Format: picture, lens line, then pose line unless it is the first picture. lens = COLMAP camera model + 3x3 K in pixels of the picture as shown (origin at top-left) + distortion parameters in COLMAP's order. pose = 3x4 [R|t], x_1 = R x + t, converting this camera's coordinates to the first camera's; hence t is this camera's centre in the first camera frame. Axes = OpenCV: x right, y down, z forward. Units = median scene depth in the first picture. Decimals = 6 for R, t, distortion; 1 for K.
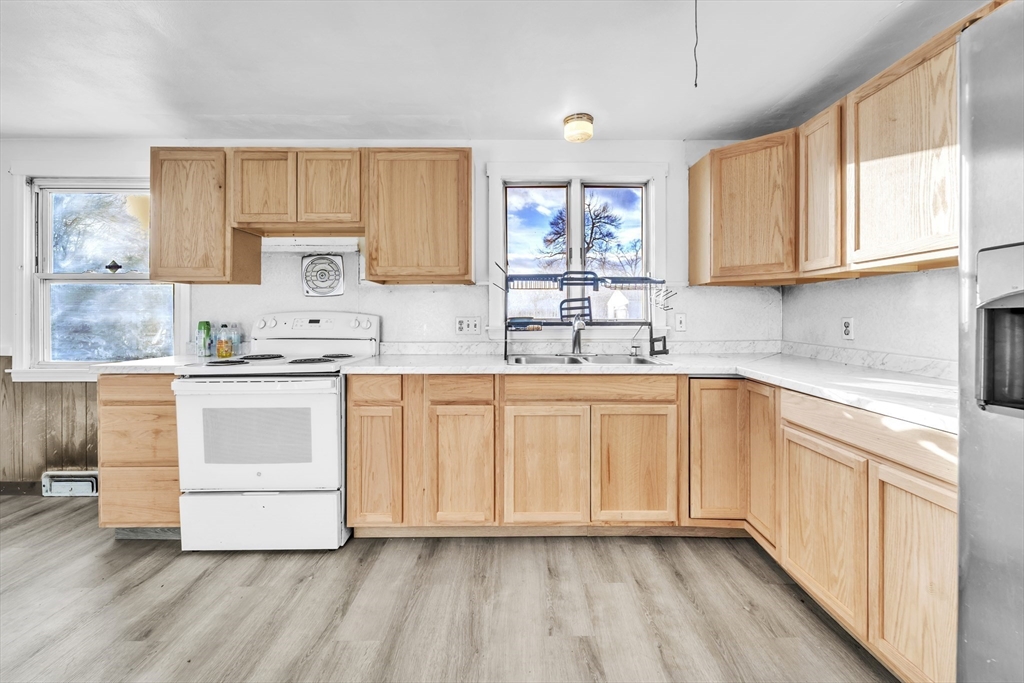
lens RADIAL K [[418.8, 0, 513.5], [0, 418.8, 314.1], [0, 0, 1]] dist [-0.001372, -0.000110]
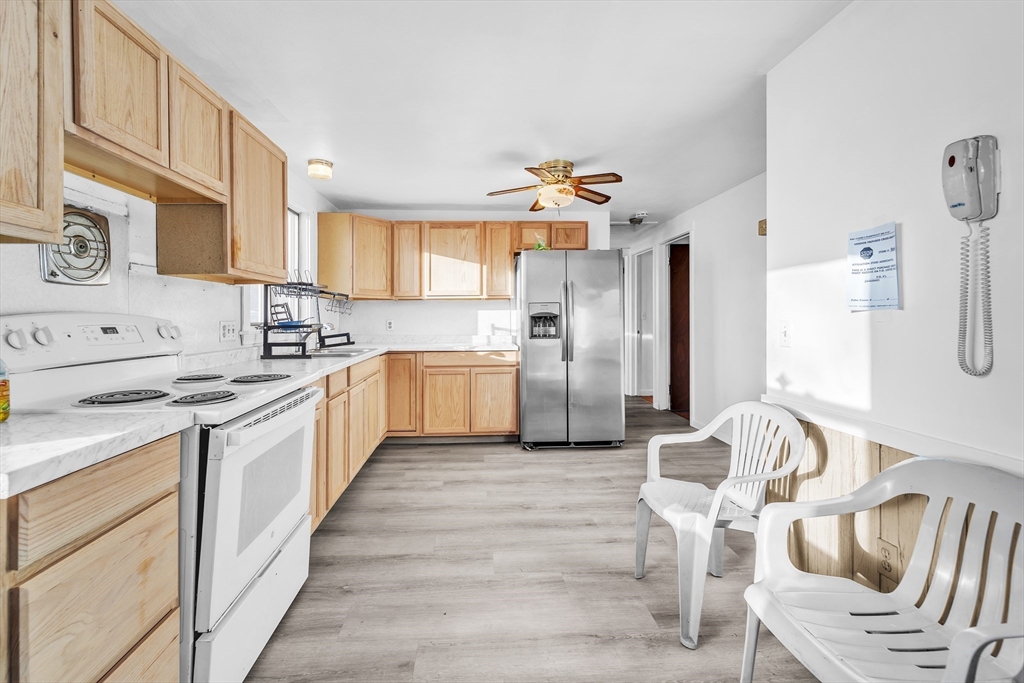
lens RADIAL K [[435.3, 0, 510.4], [0, 435.3, 319.3], [0, 0, 1]] dist [0.000159, 0.000042]
pose [[-0.087497, -0.002402, 0.996162, -1.472658], [0.001145, 0.999996, 0.002512, 0.002396], [-0.996164, 0.001361, -0.087494, 0.677713]]
